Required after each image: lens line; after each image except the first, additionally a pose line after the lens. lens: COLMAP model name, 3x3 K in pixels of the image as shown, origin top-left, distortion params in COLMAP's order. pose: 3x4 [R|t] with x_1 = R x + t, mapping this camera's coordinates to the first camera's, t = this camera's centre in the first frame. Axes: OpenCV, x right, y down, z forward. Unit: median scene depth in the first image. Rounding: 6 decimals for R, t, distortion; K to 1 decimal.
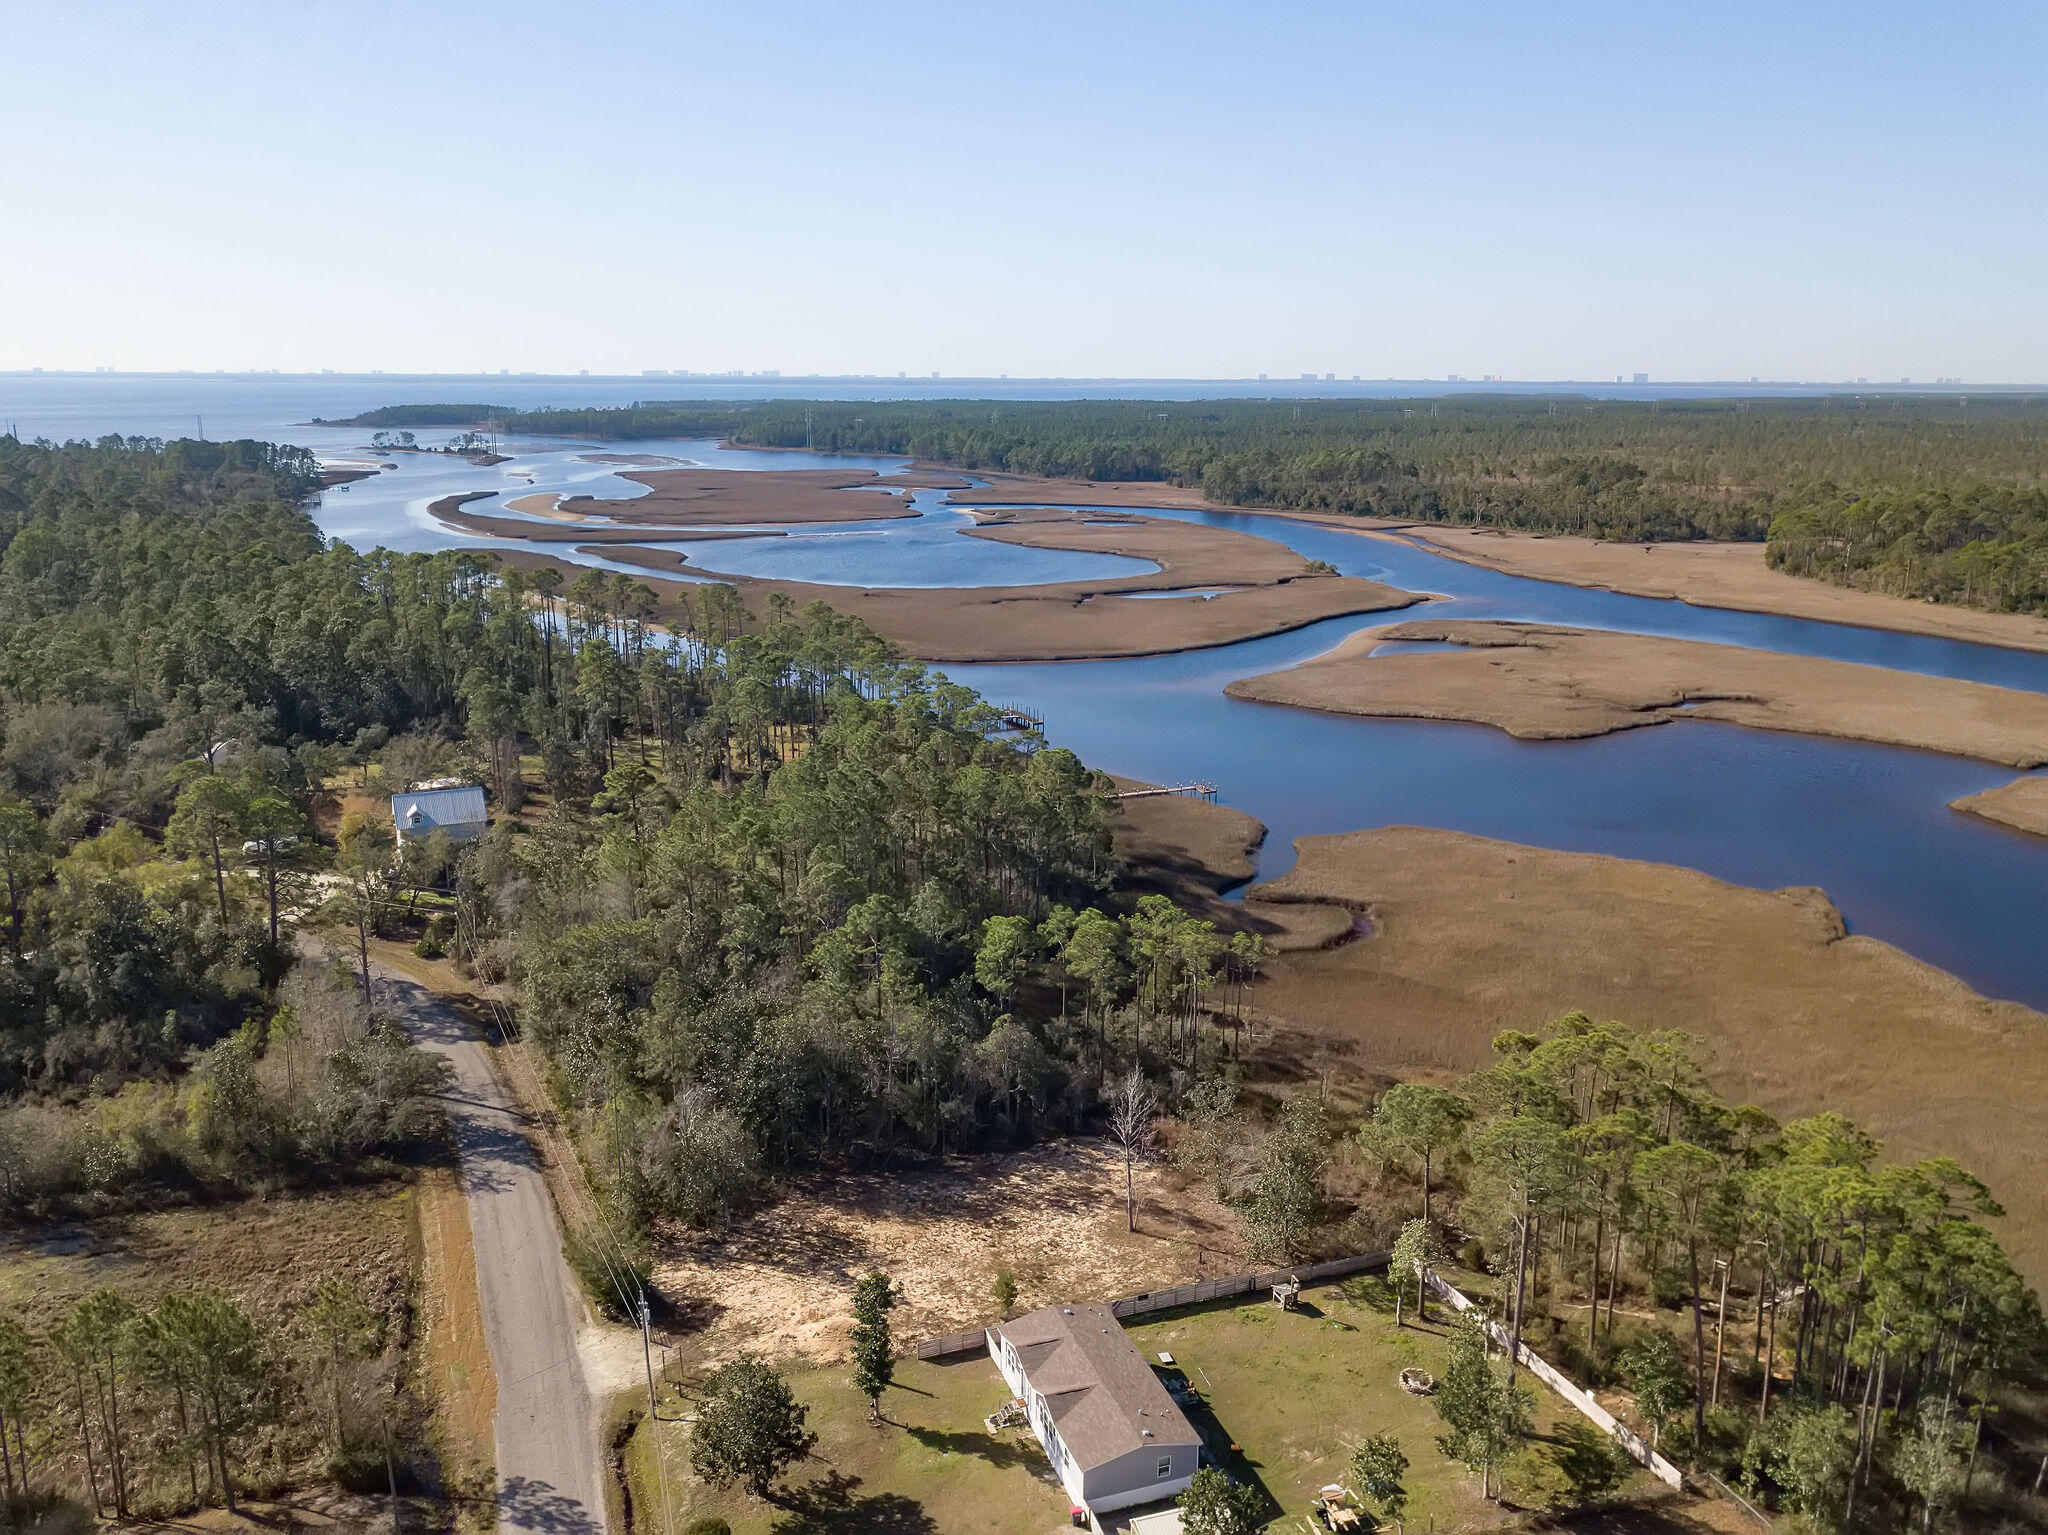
lens RADIAL K [[1601.1, 0, 1038.8], [0, 1601.1, 766.0], [0, 0, 1]] dist [0.013599, -0.012054]
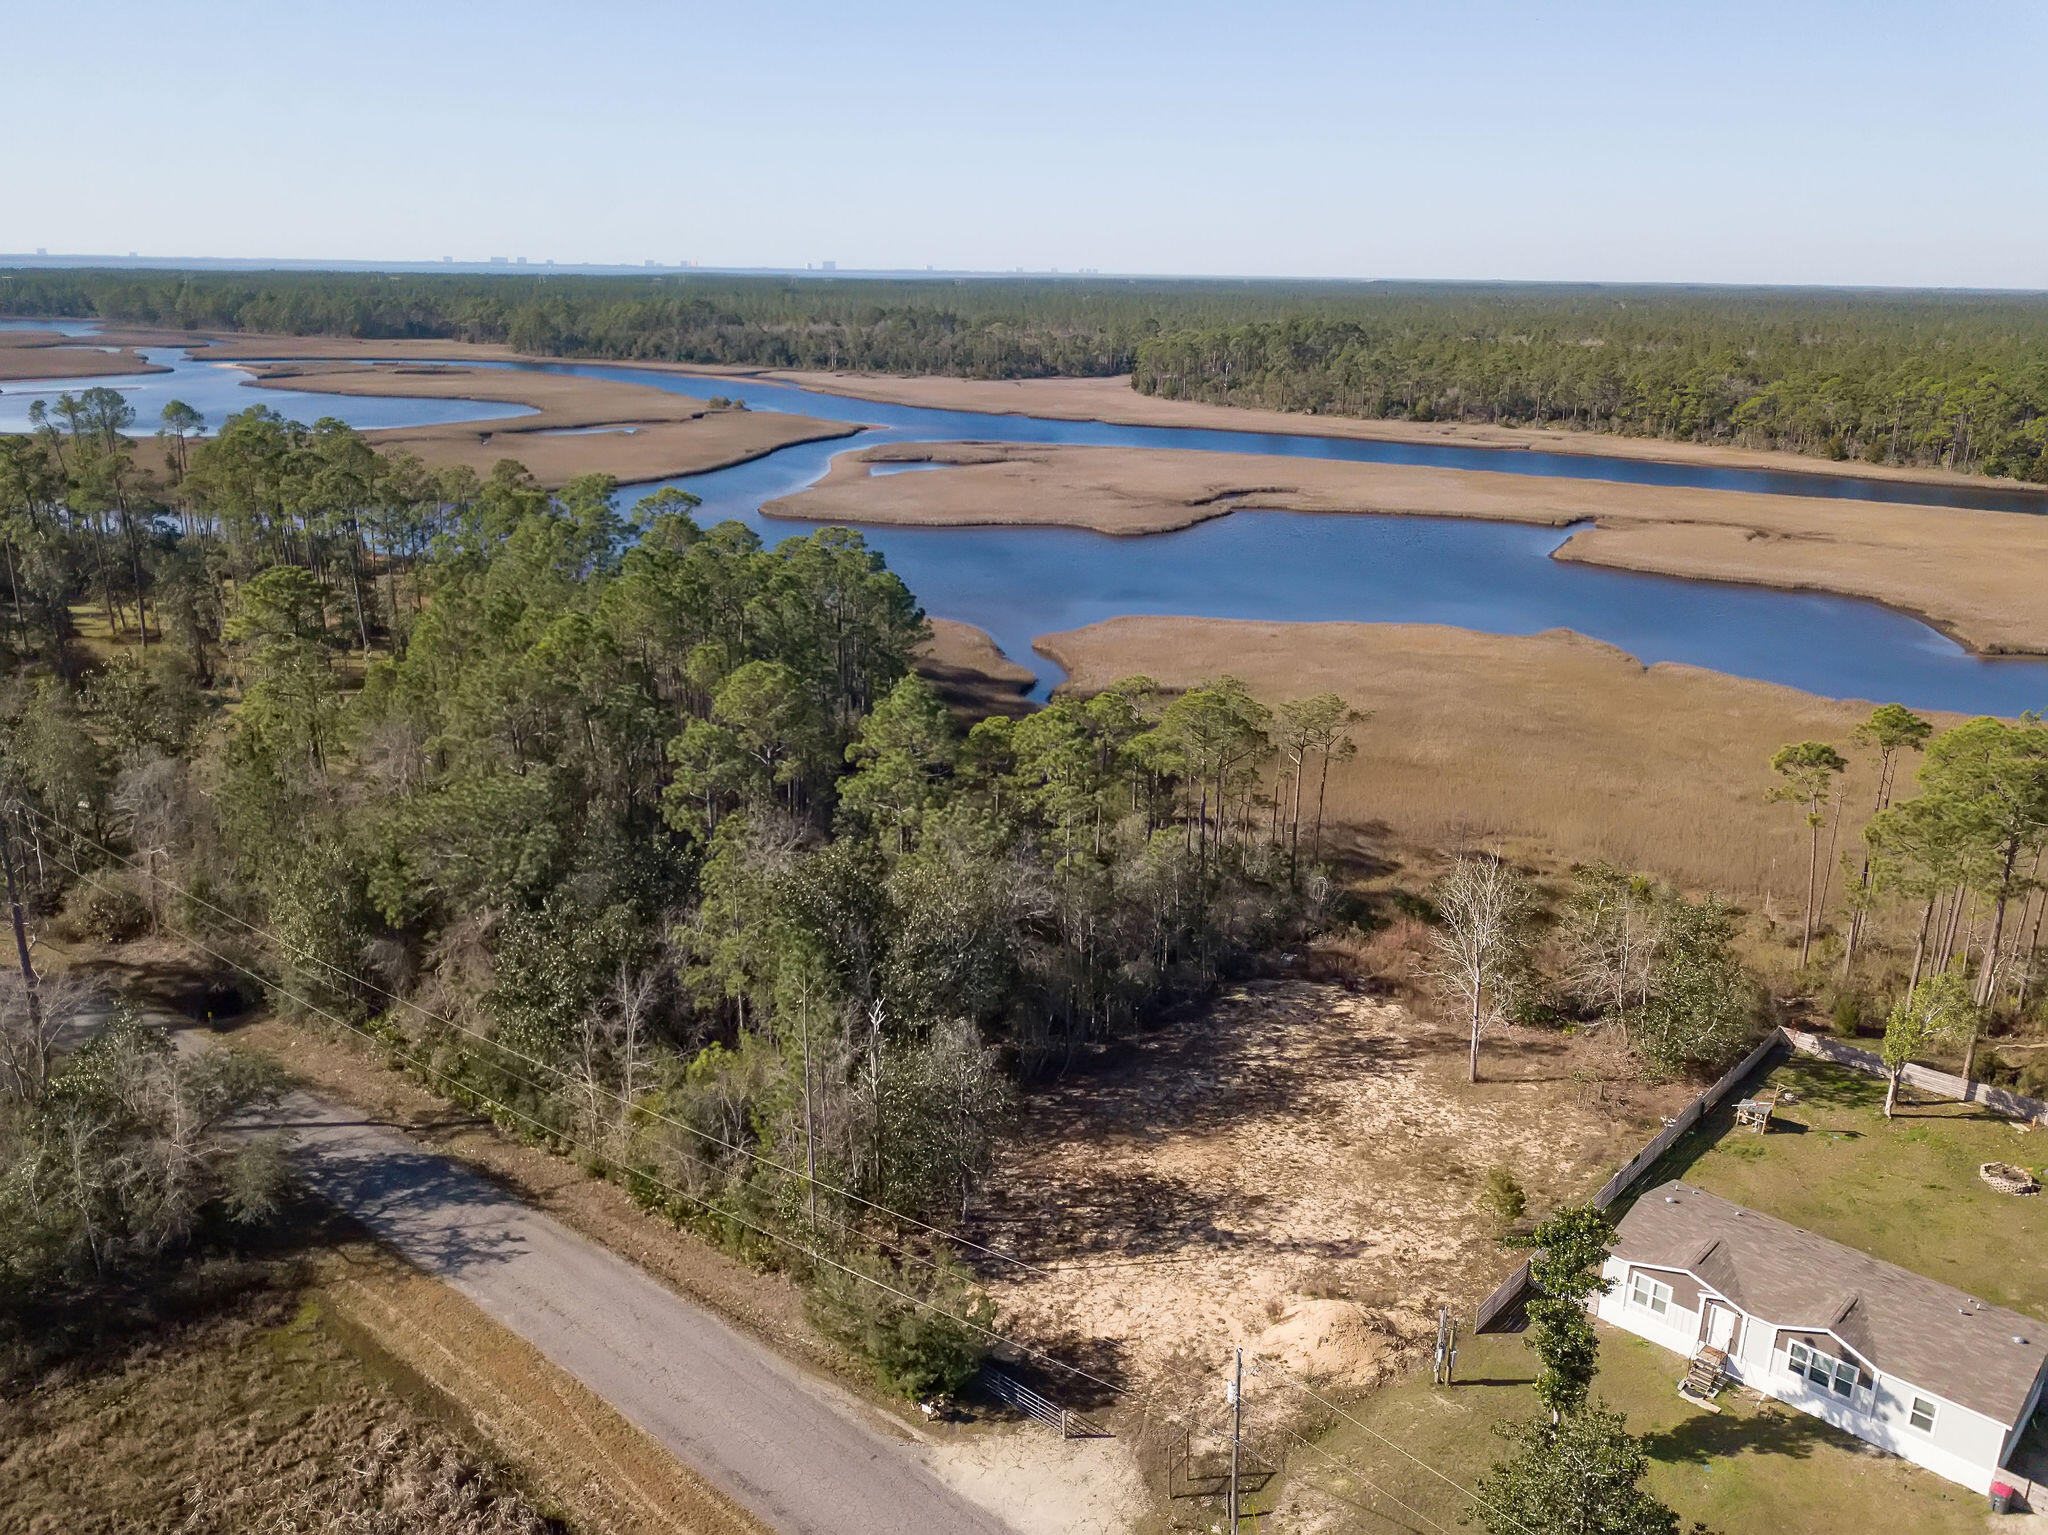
lens RADIAL K [[1601.1, 0, 1038.8], [0, 1601.1, 766.0], [0, 0, 1]] dist [0.013599, -0.012054]
pose [[0.893310, -0.123919, 0.432020, -0.147243], [0.093753, 0.991471, 0.090533, 0.025623], [-0.439554, -0.040371, 0.897308, 0.166611]]
